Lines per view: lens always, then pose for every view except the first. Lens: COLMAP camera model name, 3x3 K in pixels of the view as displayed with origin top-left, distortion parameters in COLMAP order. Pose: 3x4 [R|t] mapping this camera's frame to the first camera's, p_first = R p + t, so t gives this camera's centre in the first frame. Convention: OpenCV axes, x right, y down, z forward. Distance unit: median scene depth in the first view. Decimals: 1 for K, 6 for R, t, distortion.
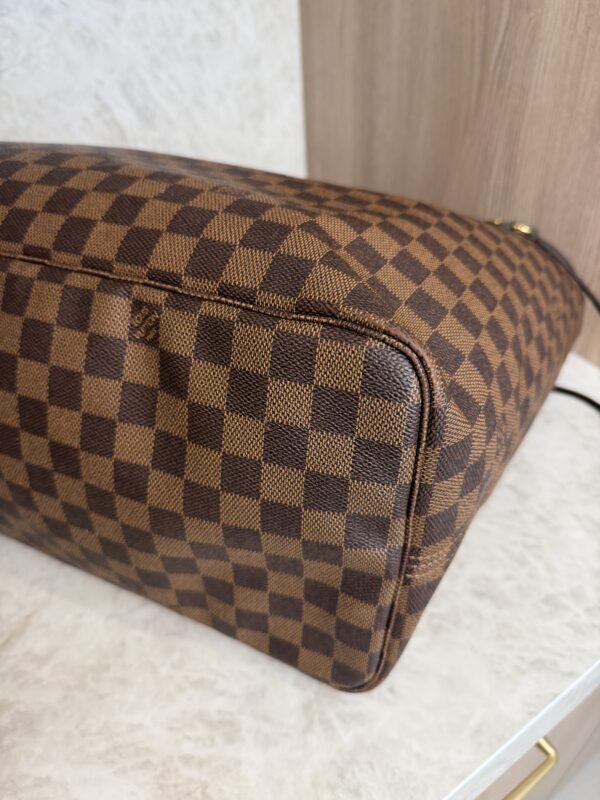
lens RADIAL K [[592.9, 0, 321.2], [0, 592.9, 394.8], [0, 0, 1]] dist [-0.038859, 0.003573]
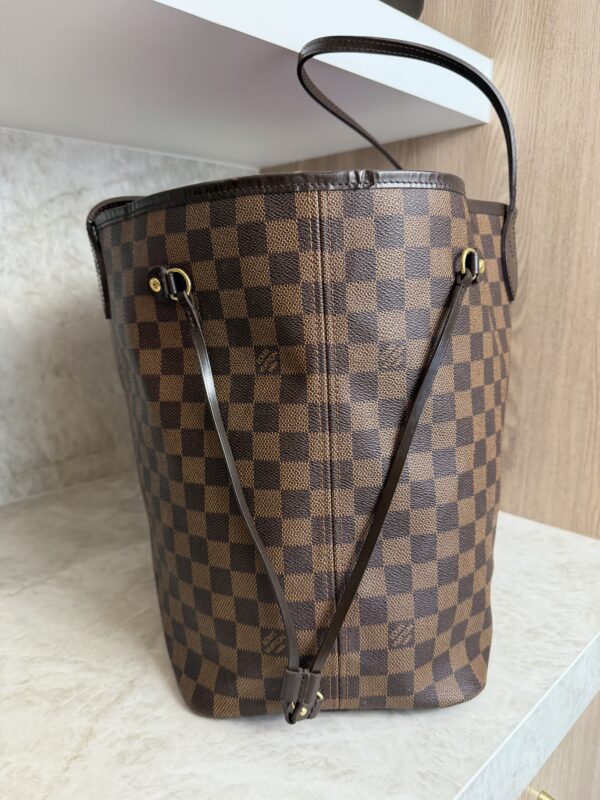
lens RADIAL K [[595.8, 0, 304.0], [0, 595.8, 399.9], [0, 0, 1]] dist [-0.027759, 0.000093]
pose [[0.981206, 0.002375, 0.192949, -0.397888], [0.089322, 0.880756, -0.465071, 0.471669], [-0.171046, 0.473565, 0.863991, -0.356330]]
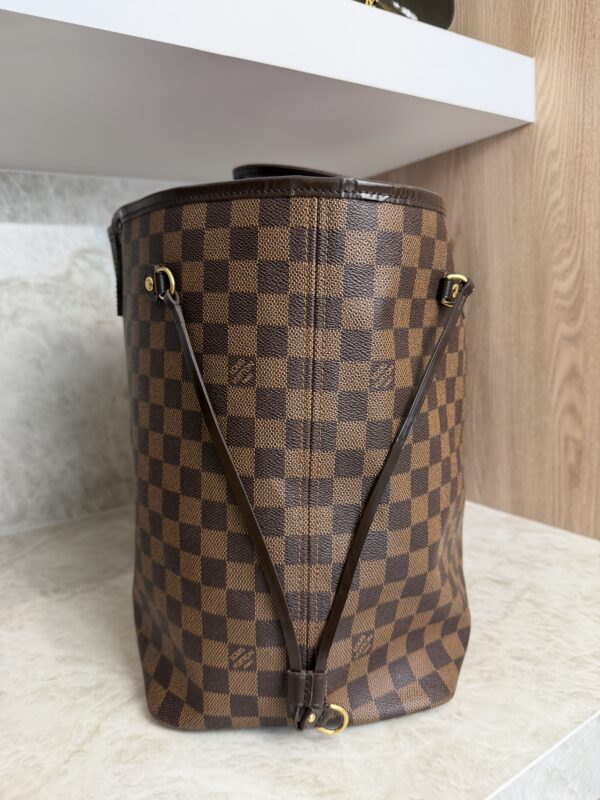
lens RADIAL K [[595.8, 0, 306.3], [0, 595.8, 393.6], [0, 0, 1]] dist [-0.027759, 0.000093]
pose [[0.999901, -0.013932, 0.002196, -0.171418], [0.012990, 0.849045, -0.528161, 0.525303], [0.005494, 0.528137, 0.849141, -0.350160]]
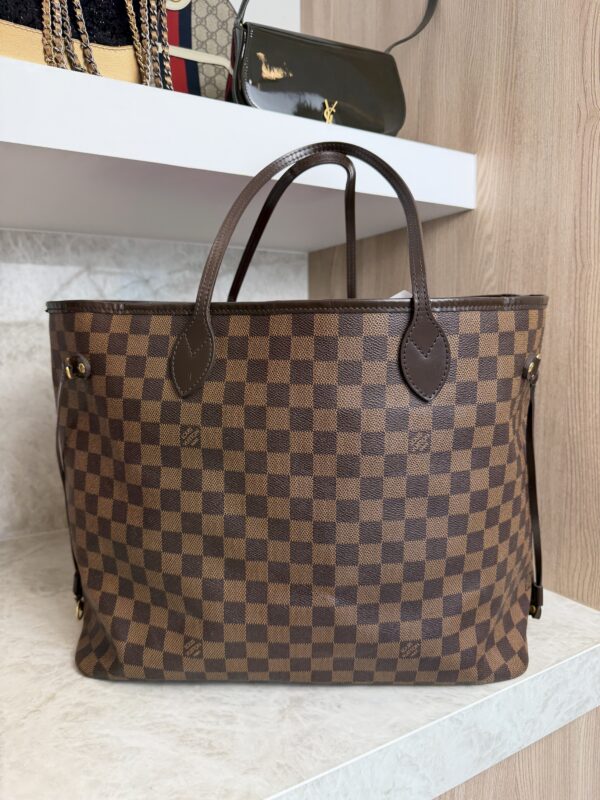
lens RADIAL K [[595.8, 0, 307.0], [0, 595.8, 391.2], [0, 0, 1]] dist [-0.027759, 0.000093]
pose [[0.998184, 0.035175, -0.048911, 0.076925], [-0.056681, 0.823434, -0.564573, 0.630534], [0.020416, 0.566320, 0.823932, -0.635138]]
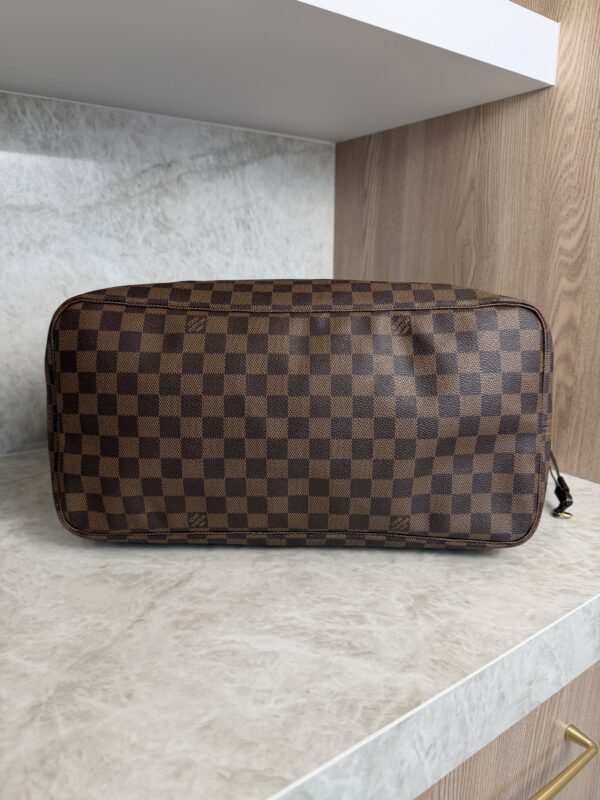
lens RADIAL K [[595.8, 0, 303.1], [0, 595.8, 396.2], [0, 0, 1]] dist [-0.027759, 0.000093]
pose [[0.998366, 0.035691, 0.044636, -0.321784], [-0.010903, 0.885626, -0.464270, 0.661837], [-0.056101, 0.463025, 0.884568, -0.427348]]
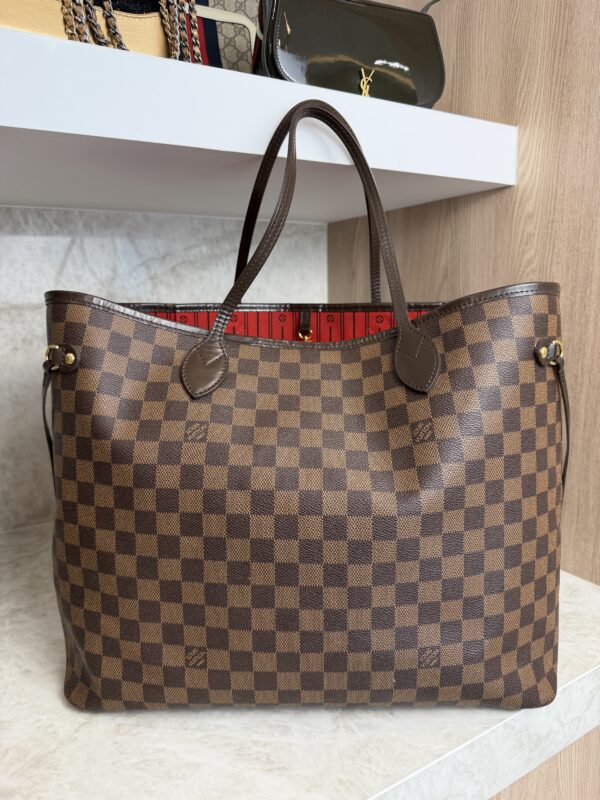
lens RADIAL K [[595.8, 0, 306.4], [0, 595.8, 394.7], [0, 0, 1]] dist [-0.027759, 0.000093]
pose [[0.998819, 0.031482, -0.037010, -0.059951], [-0.045655, 0.868766, -0.493114, 0.496504], [0.016629, 0.494222, 0.869177, -0.645572]]
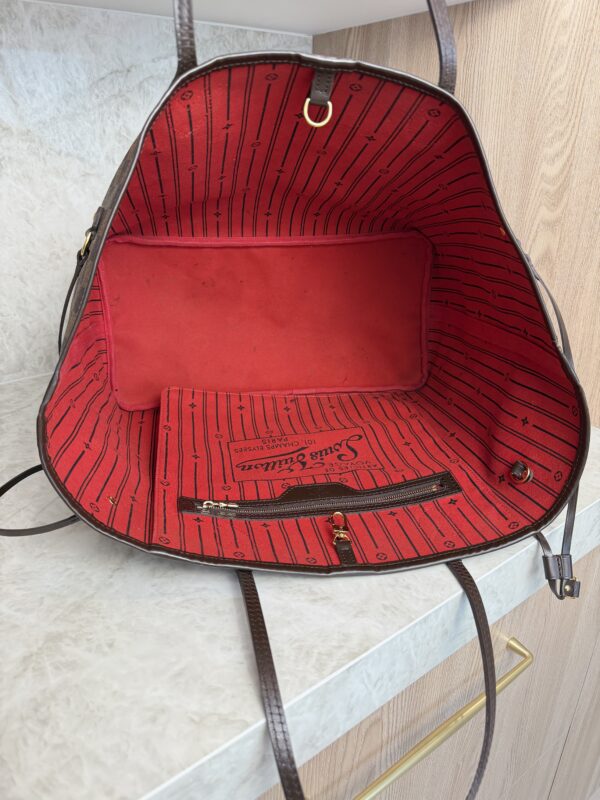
lens RADIAL K [[595.8, 0, 302.4], [0, 595.8, 405.5], [0, 0, 1]] dist [-0.027759, 0.000093]
pose [[0.997679, 0.016964, 0.065953, -0.270209], [0.001149, 0.964146, -0.265370, 0.508506], [-0.068090, 0.264830, 0.961888, -0.521602]]
